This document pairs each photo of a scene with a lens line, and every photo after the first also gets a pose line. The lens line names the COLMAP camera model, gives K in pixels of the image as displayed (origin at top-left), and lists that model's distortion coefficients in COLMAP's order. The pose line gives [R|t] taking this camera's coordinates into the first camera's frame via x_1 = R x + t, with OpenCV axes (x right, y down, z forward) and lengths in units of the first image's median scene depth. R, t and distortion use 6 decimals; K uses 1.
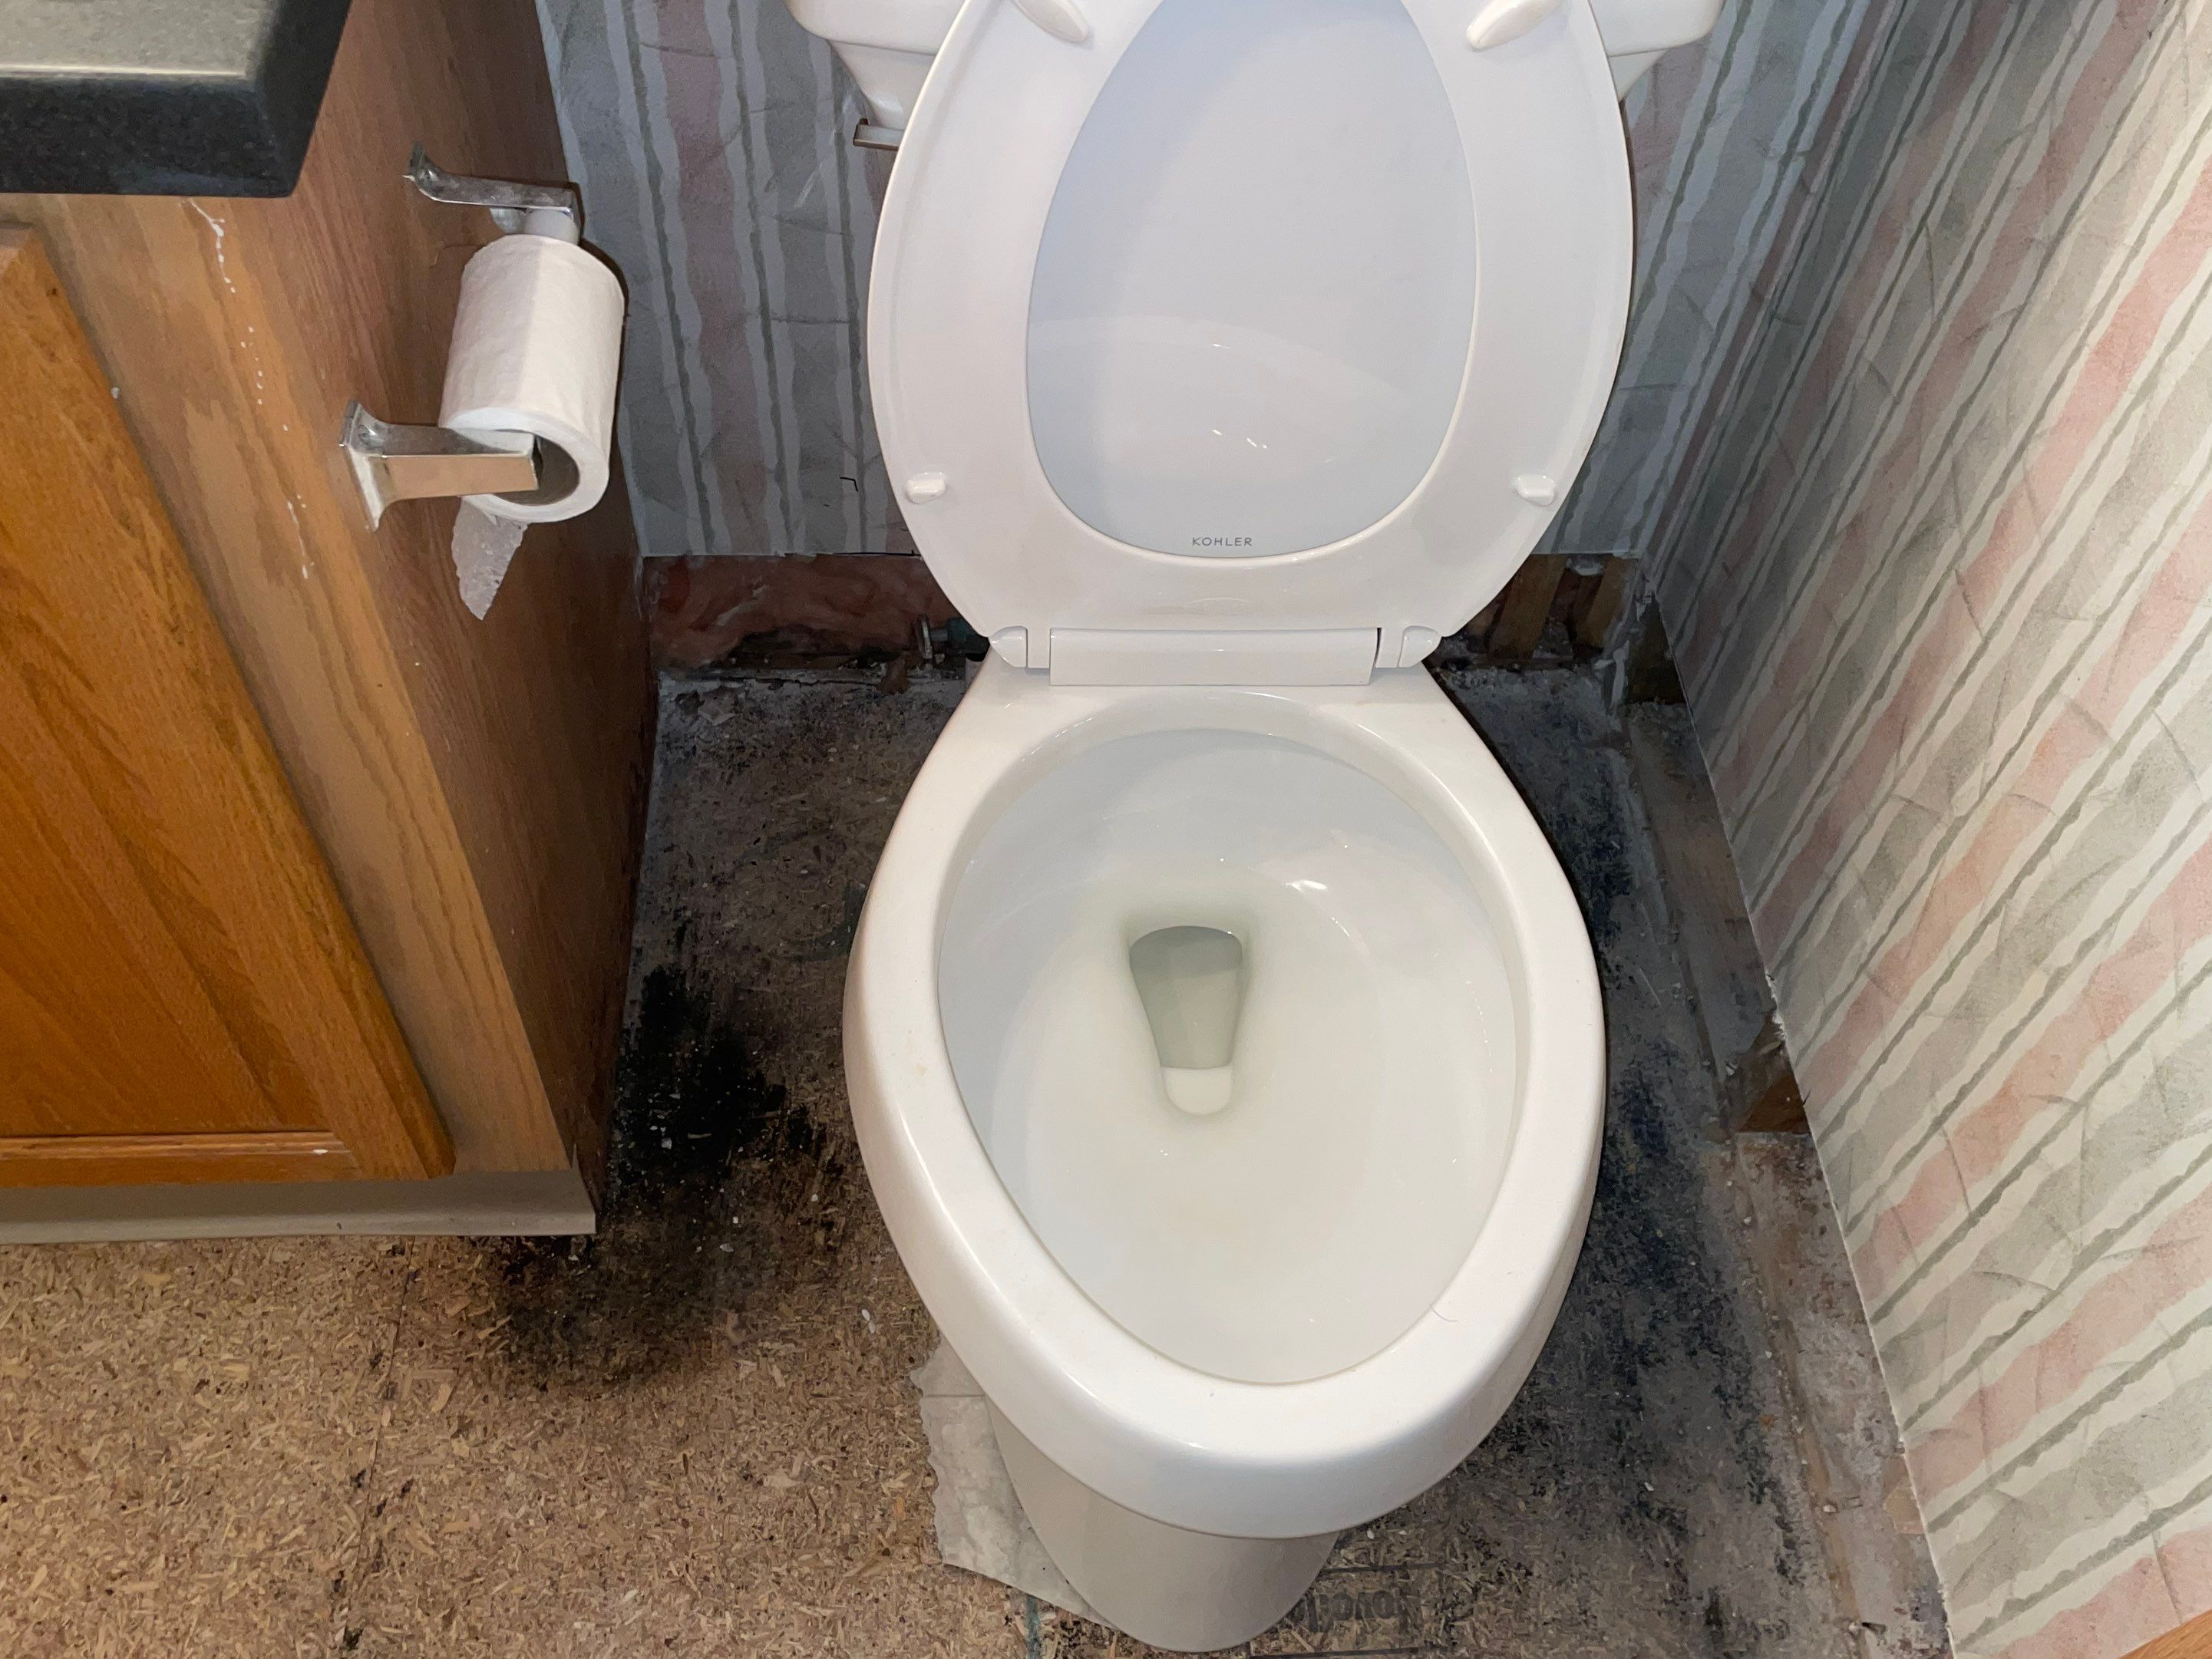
lens RADIAL K [[2017.4, 0, 1098.8], [0, 2017.4, 804.7], [0, 0, 1]] dist [0.030015, 0.000000]
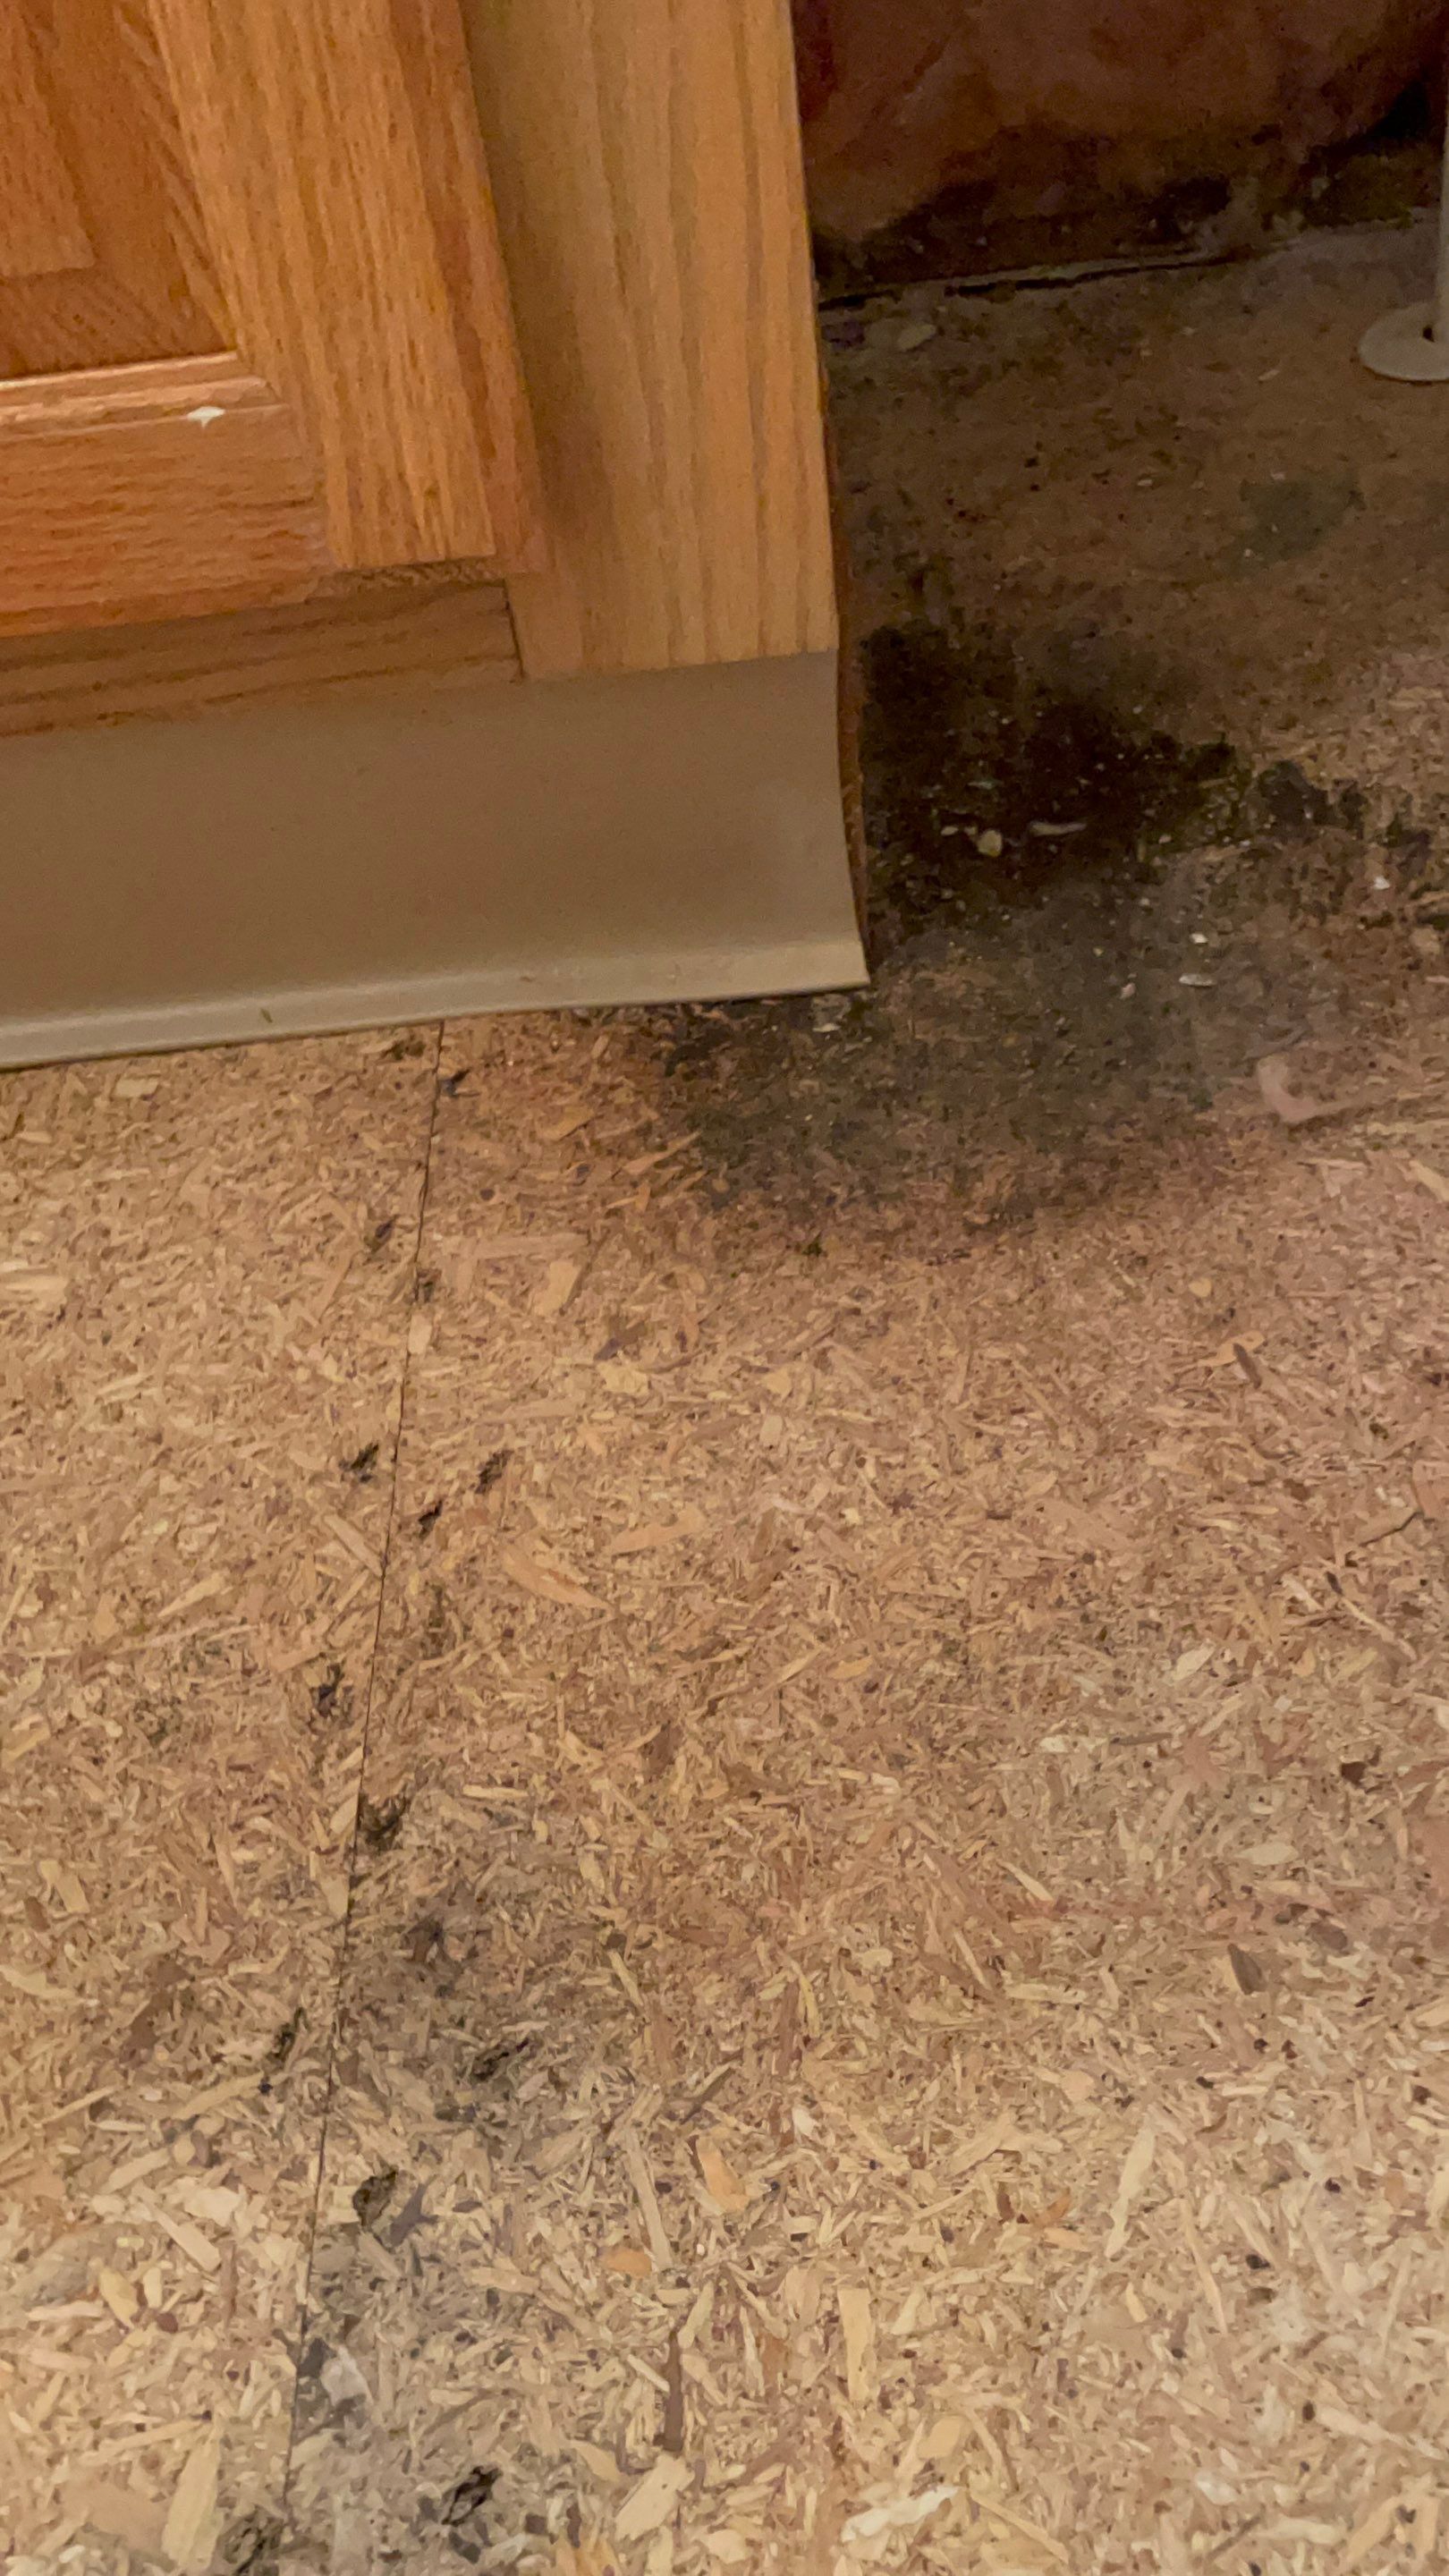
lens RADIAL K [[2303.0, 0, 741.8], [0, 2303.0, 1231.6], [0, 0, 1]] dist [0.096290, -0.123943]
pose [[0.985922, -0.117313, -0.119143, -0.243400], [0.093169, 0.977131, -0.191138, 0.376585], [0.138841, 0.177346, 0.974306, 0.600480]]
